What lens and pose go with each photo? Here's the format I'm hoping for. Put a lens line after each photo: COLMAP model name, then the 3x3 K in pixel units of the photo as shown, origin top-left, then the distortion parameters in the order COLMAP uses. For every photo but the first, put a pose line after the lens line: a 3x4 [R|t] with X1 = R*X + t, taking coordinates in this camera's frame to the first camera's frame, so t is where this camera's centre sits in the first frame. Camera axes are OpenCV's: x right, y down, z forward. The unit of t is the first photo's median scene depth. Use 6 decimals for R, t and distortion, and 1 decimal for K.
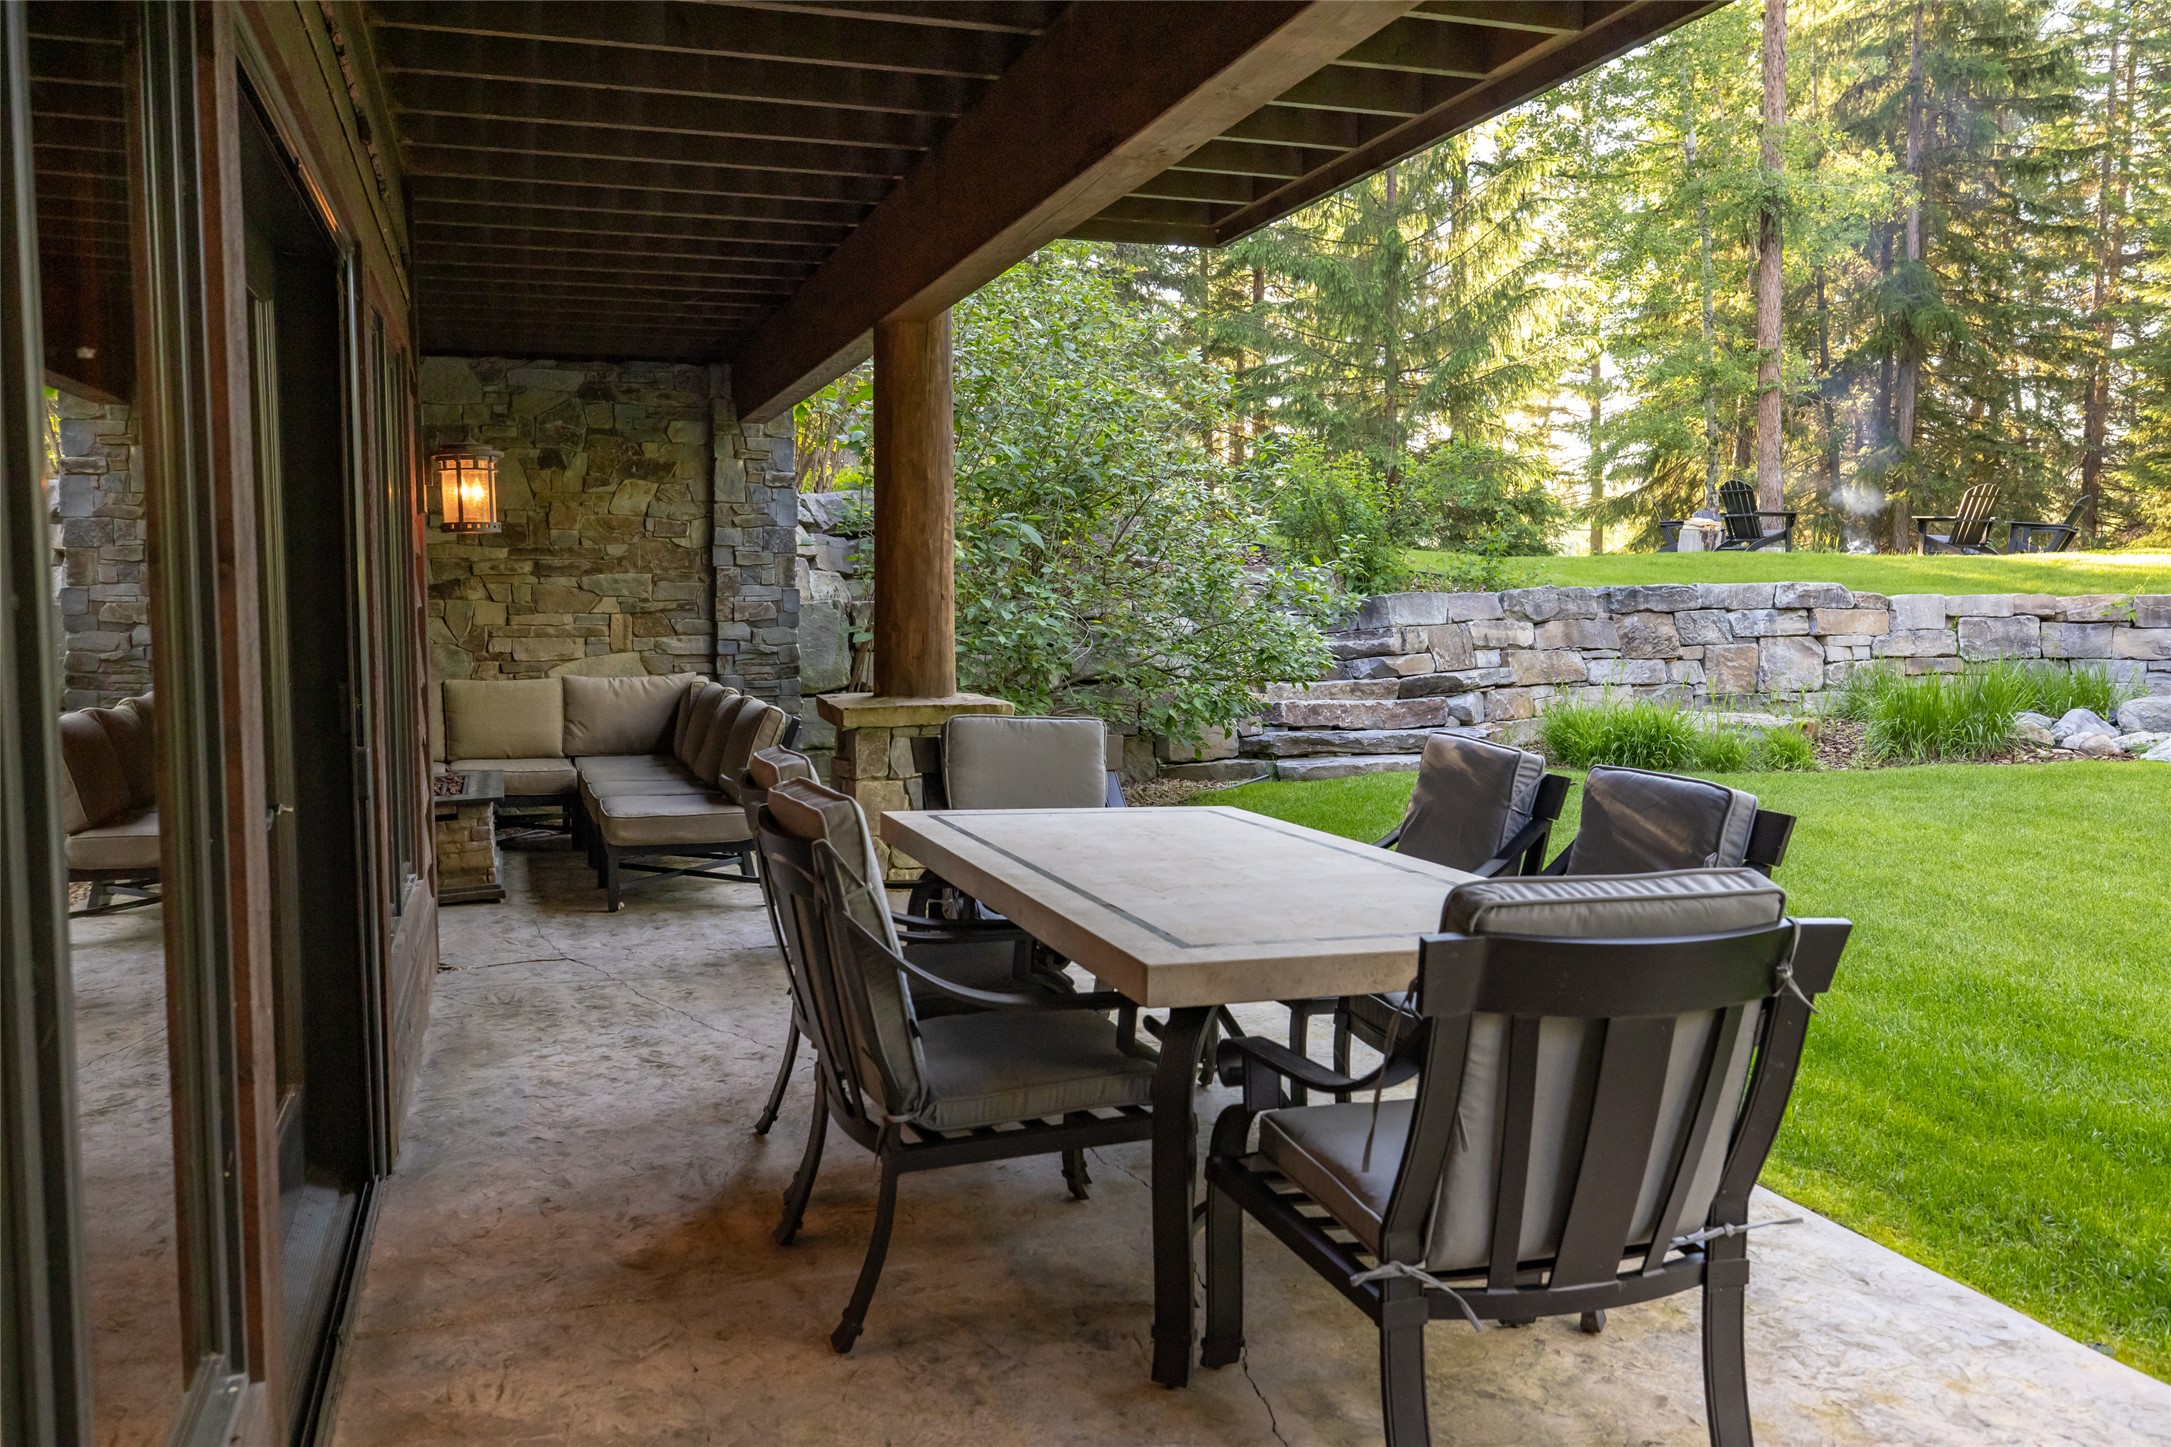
lens RADIAL K [[1738.3, 0, 1081.2], [0, 1738.3, 723.1], [0, 0, 1]] dist [0.006577, 0.002224]
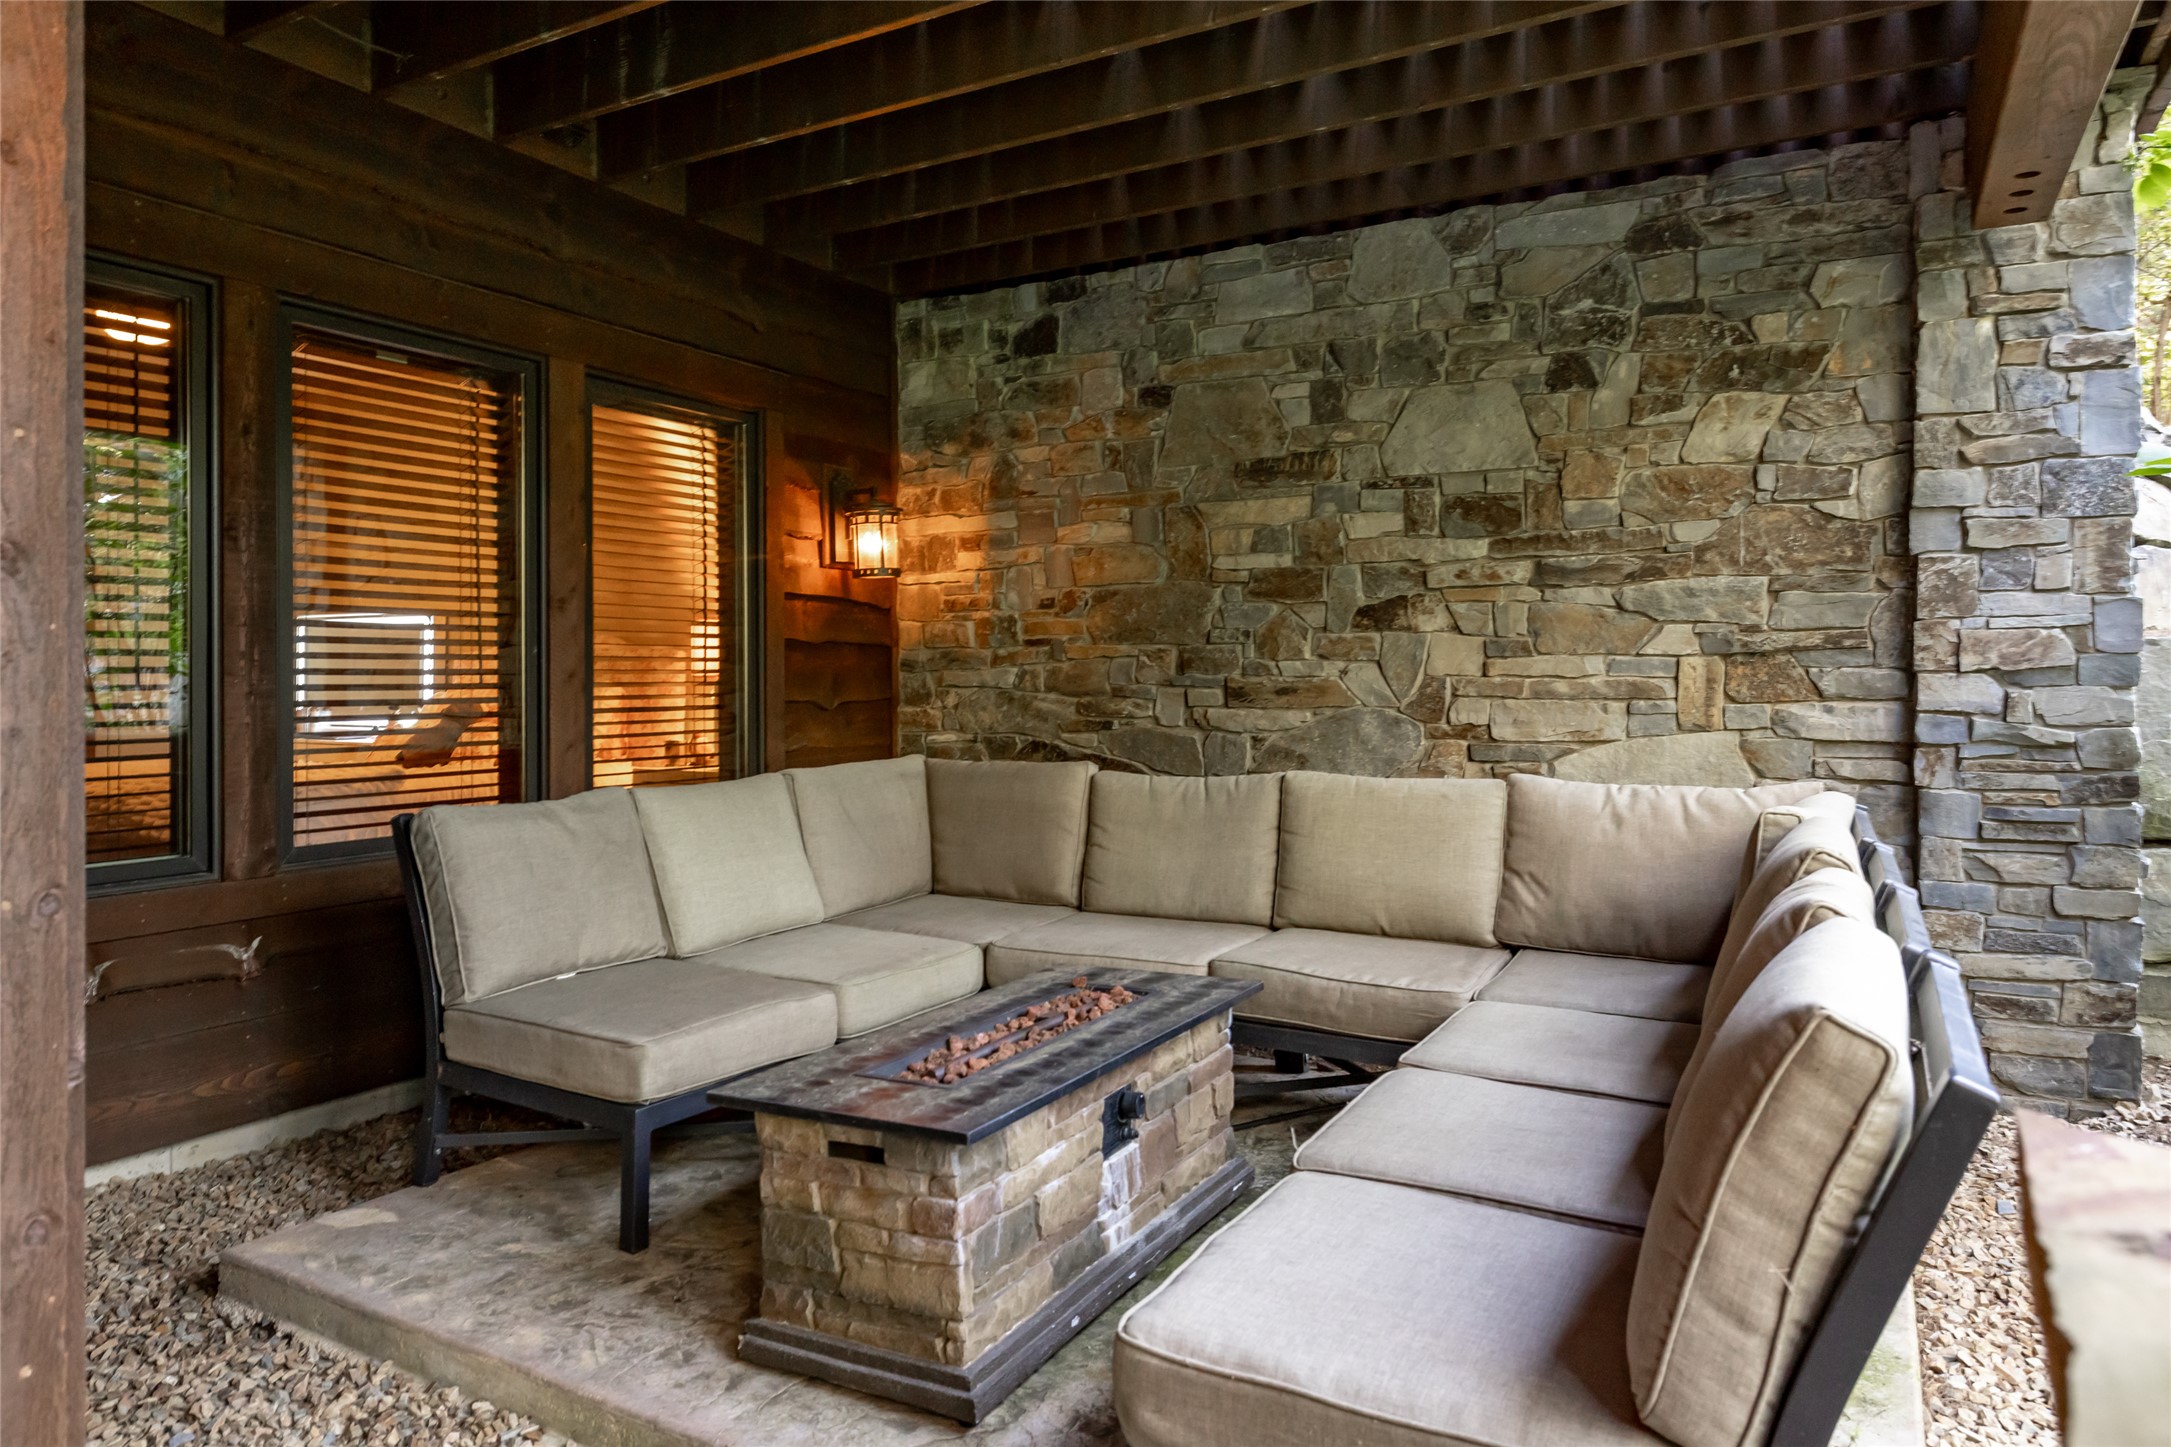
lens RADIAL K [[1372.9, 0, 1054.5], [0, 1372.9, 674.9], [0, 0, 1]] dist [-0.002130, 0.002527]
pose [[0.653973, 0.002306, -0.756514, -0.083972], [-0.062607, 0.996730, -0.051082, -0.024983], [0.753922, 0.080770, 0.651979, 0.595781]]
